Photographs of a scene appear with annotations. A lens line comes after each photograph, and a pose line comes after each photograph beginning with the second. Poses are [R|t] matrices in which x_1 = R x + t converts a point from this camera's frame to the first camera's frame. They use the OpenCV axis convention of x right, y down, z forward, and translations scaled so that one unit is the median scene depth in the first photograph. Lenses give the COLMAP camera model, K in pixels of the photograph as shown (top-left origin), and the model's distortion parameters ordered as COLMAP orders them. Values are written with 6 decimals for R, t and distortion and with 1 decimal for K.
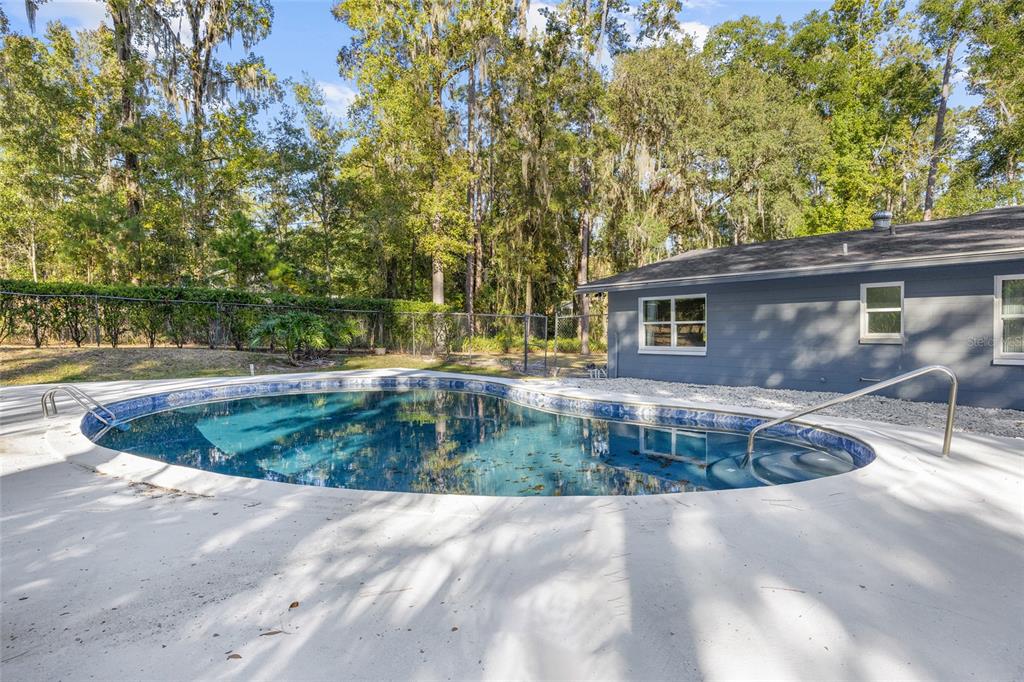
lens RADIAL K [[577.7, 0, 512.0], [0, 577.7, 341.0], [0, 0, 1]] dist [0.000797, 0.000152]
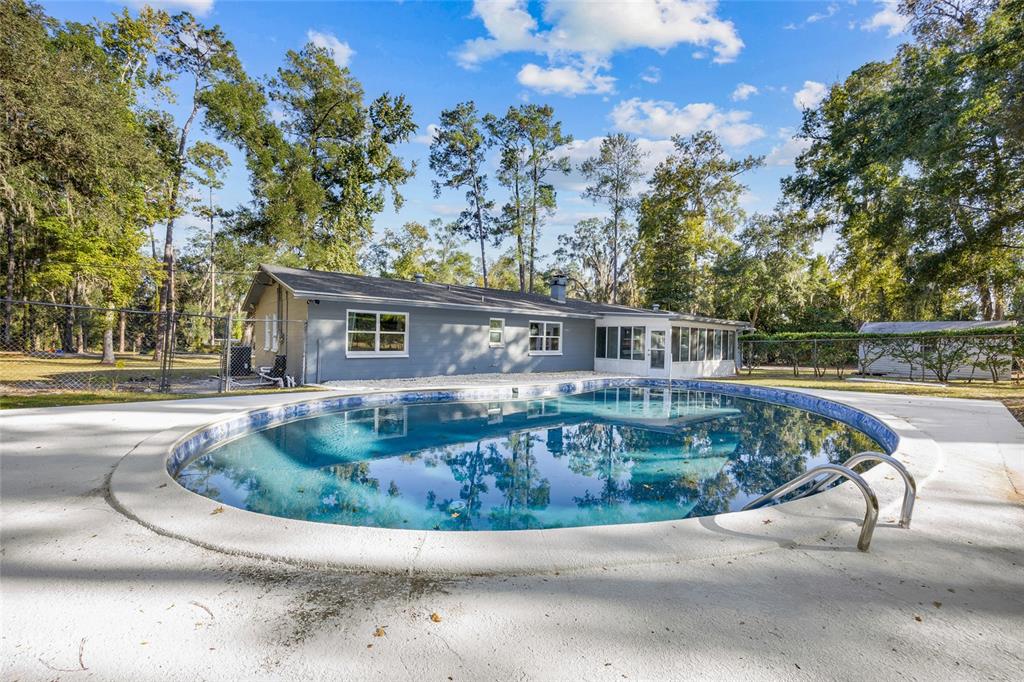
lens RADIAL K [[409.4, 0, 512.0], [0, 409.4, 341.0], [0, 0, 1]] dist [0.000051, -0.000033]
pose [[-0.012995, -0.002084, 0.999913, -0.682992], [-0.002870, 0.999994, 0.002047, -0.016101], [-0.999911, -0.002843, -0.013000, 0.784461]]
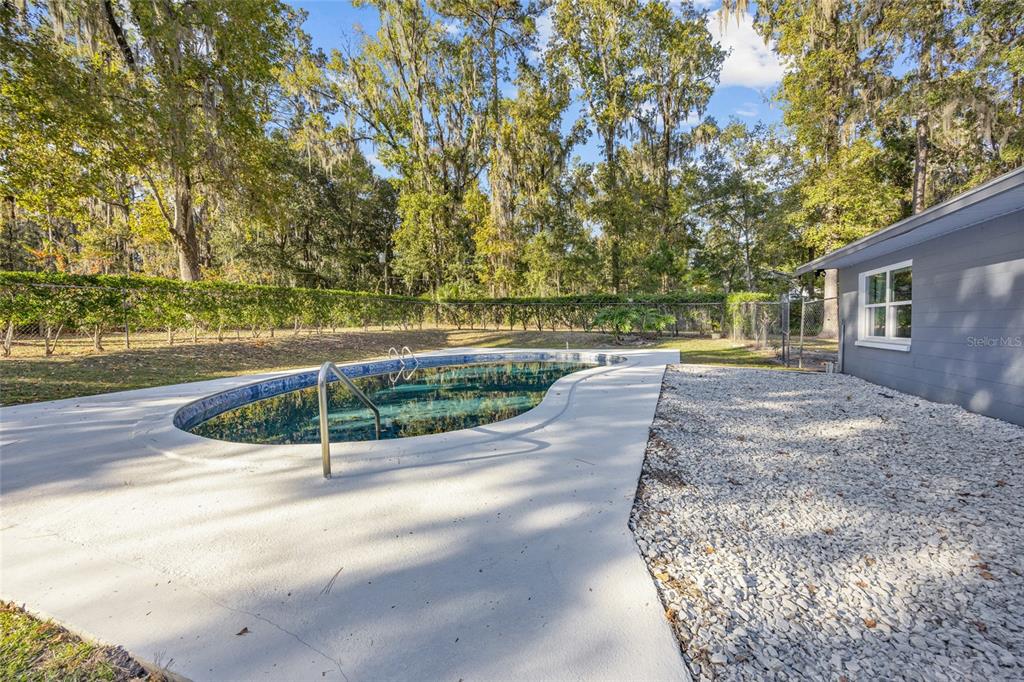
lens RADIAL K [[409.4, 0, 512.0], [0, 409.4, 341.0], [0, 0, 1]] dist [0.000051, -0.000033]
pose [[0.495651, 0.033669, -0.867869, 0.535090], [-0.006219, 0.999360, 0.035218, -0.002054], [0.868499, -0.012058, 0.495543, 0.371993]]
